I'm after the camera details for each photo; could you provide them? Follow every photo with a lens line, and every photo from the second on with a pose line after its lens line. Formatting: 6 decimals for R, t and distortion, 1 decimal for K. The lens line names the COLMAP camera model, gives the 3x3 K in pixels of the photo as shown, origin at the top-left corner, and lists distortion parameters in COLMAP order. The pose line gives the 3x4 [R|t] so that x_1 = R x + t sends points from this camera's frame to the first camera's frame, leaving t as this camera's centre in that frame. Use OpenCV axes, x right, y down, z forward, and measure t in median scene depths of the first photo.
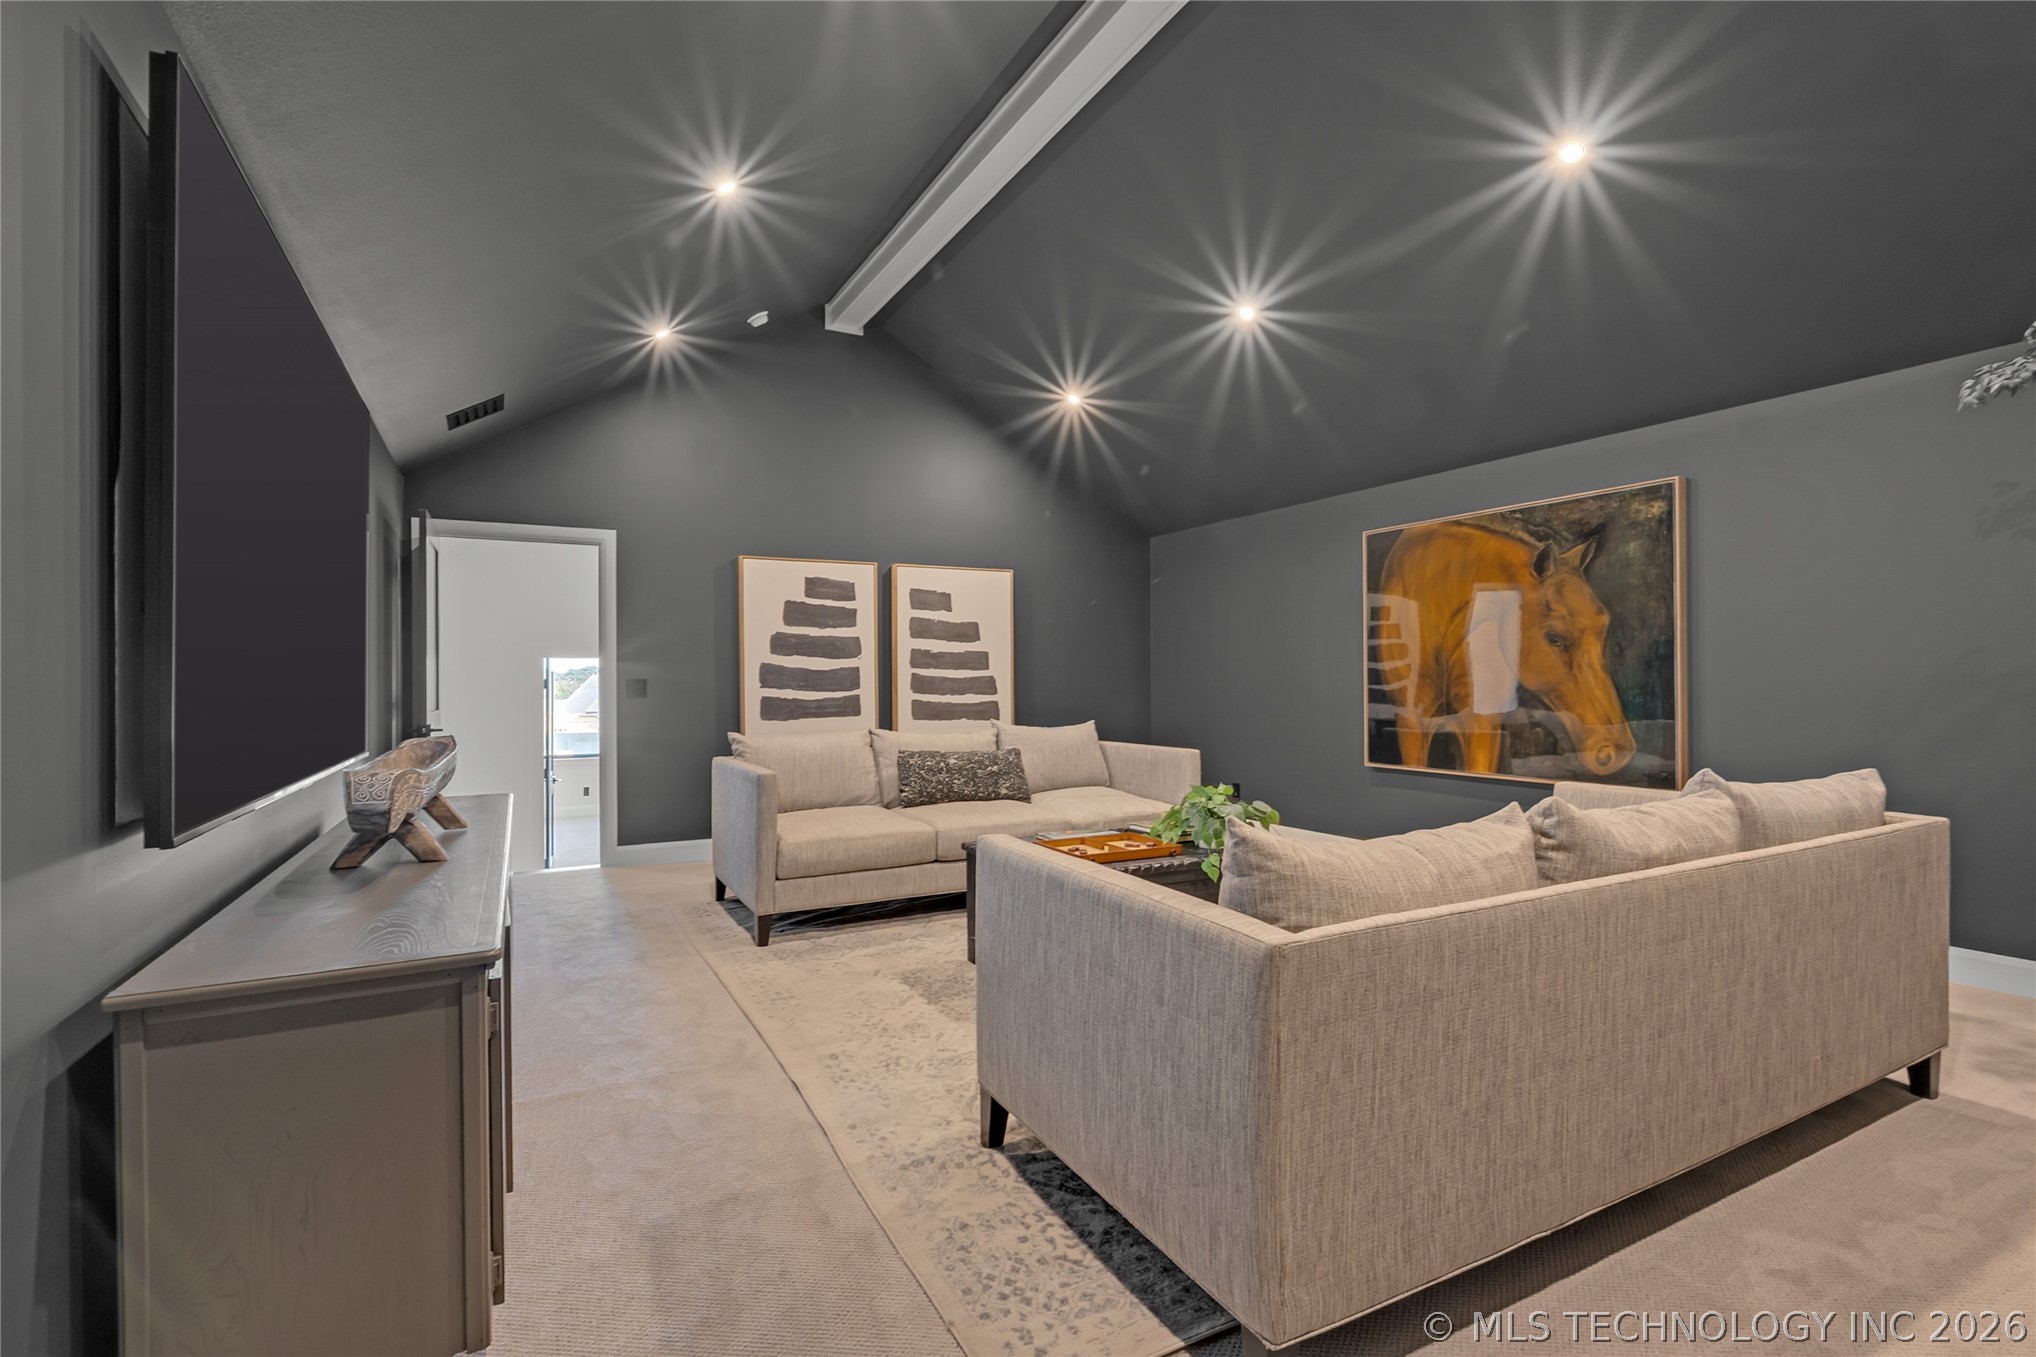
lens RADIAL K [[944.9, 0, 1015.7], [0, 944.9, 679.2], [0, 0, 1]] dist [-0.002302, 0.000186]
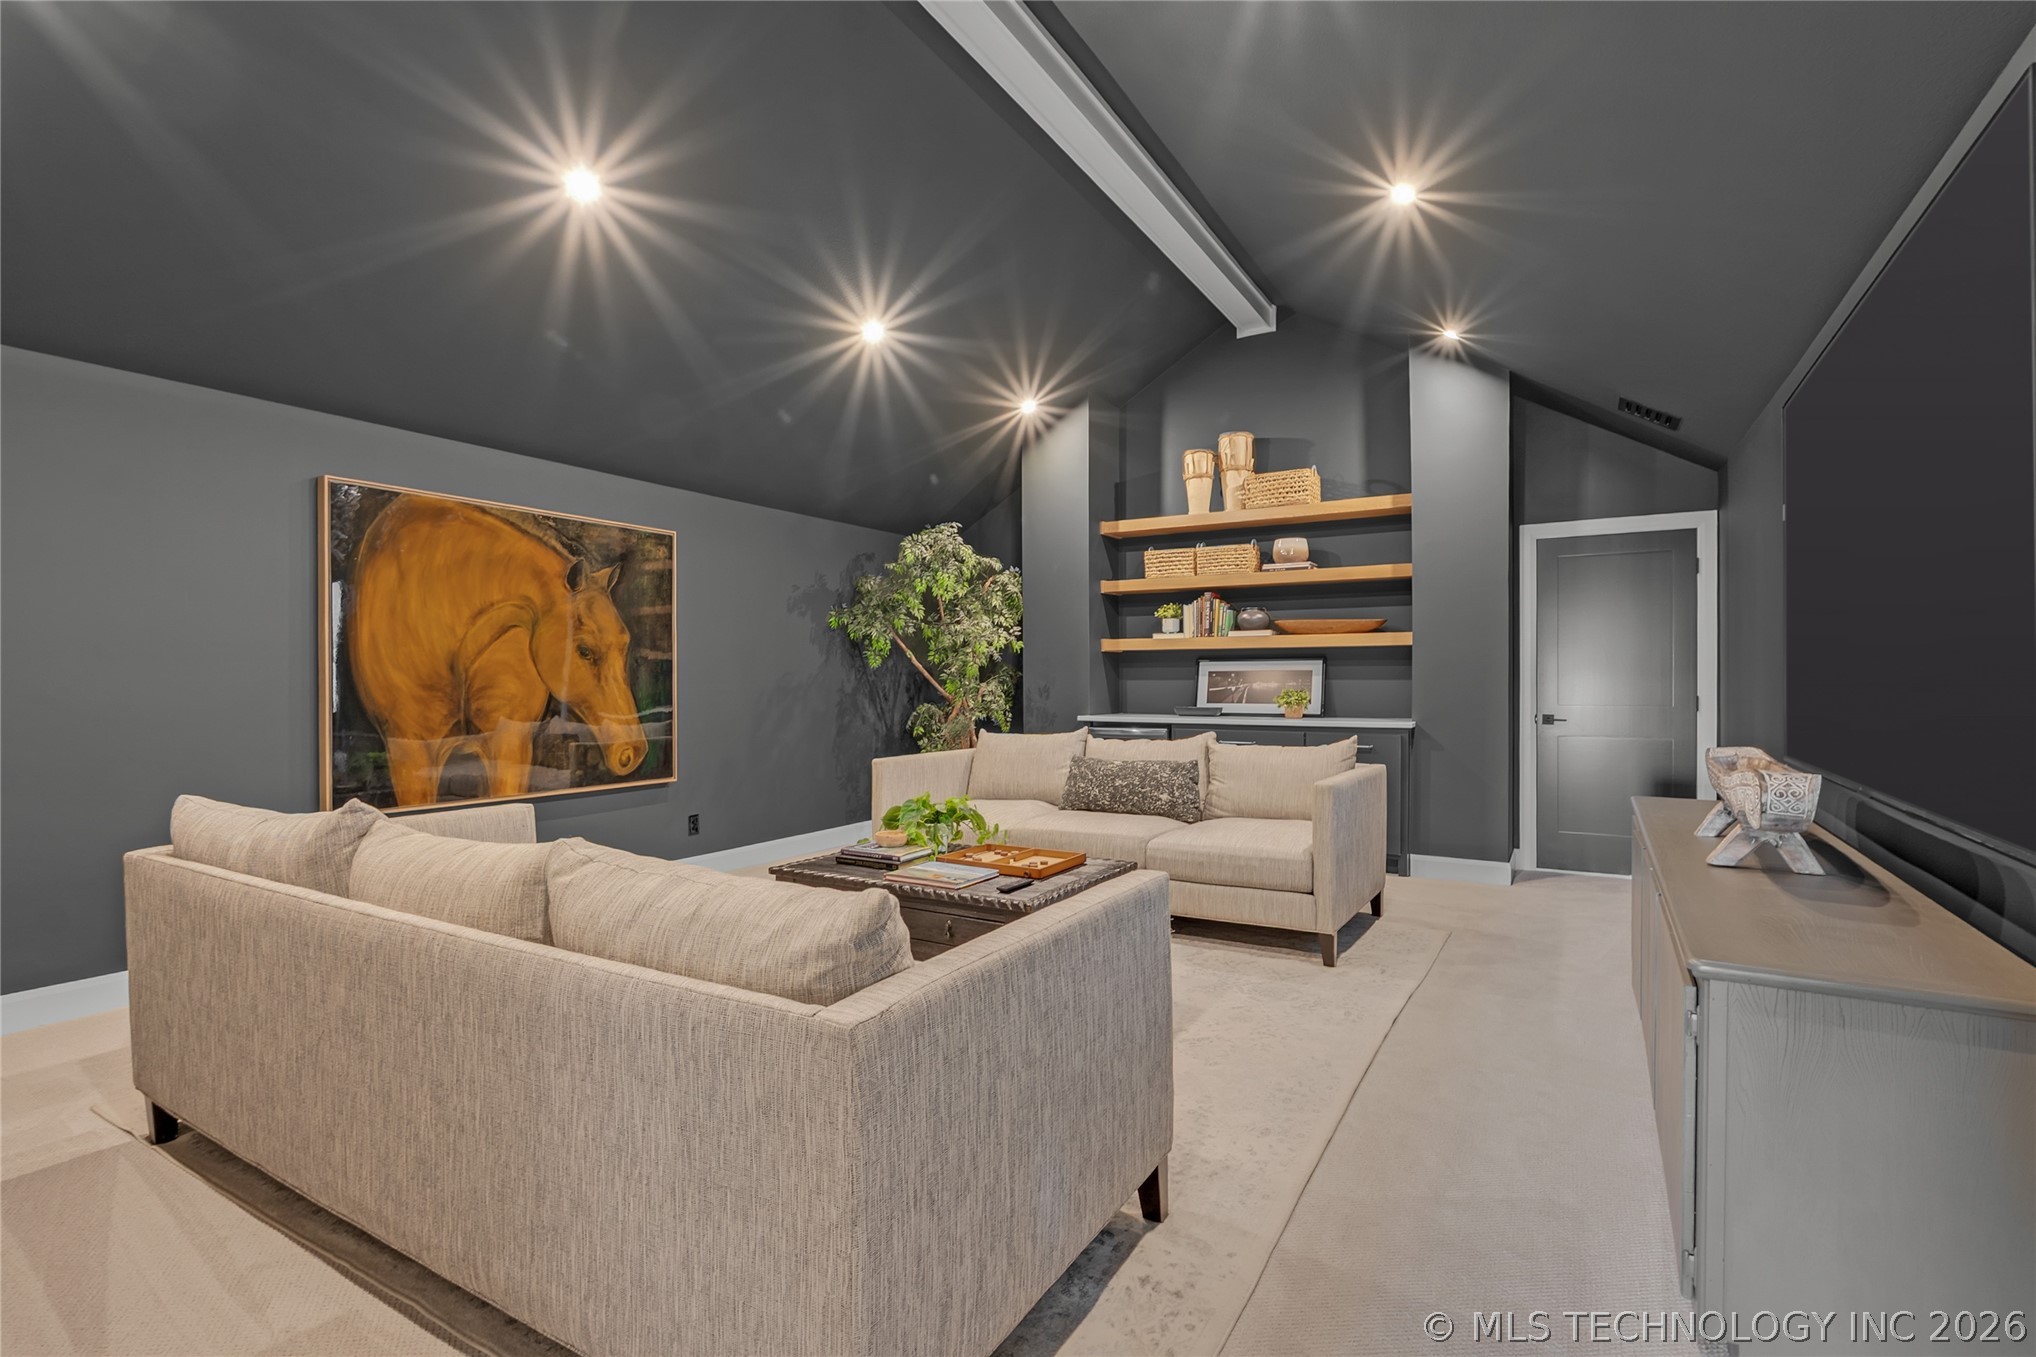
lens RADIAL K [[944.9, 0, 1015.2], [0, 944.9, 680.7], [0, 0, 1]] dist [-0.002302, 0.000186]
pose [[-0.519515, 0.006378, 0.854438, -0.567035], [0.004138, 0.999979, -0.004948, -0.003847], [-0.854451, 0.000965, -0.519530, 1.135105]]
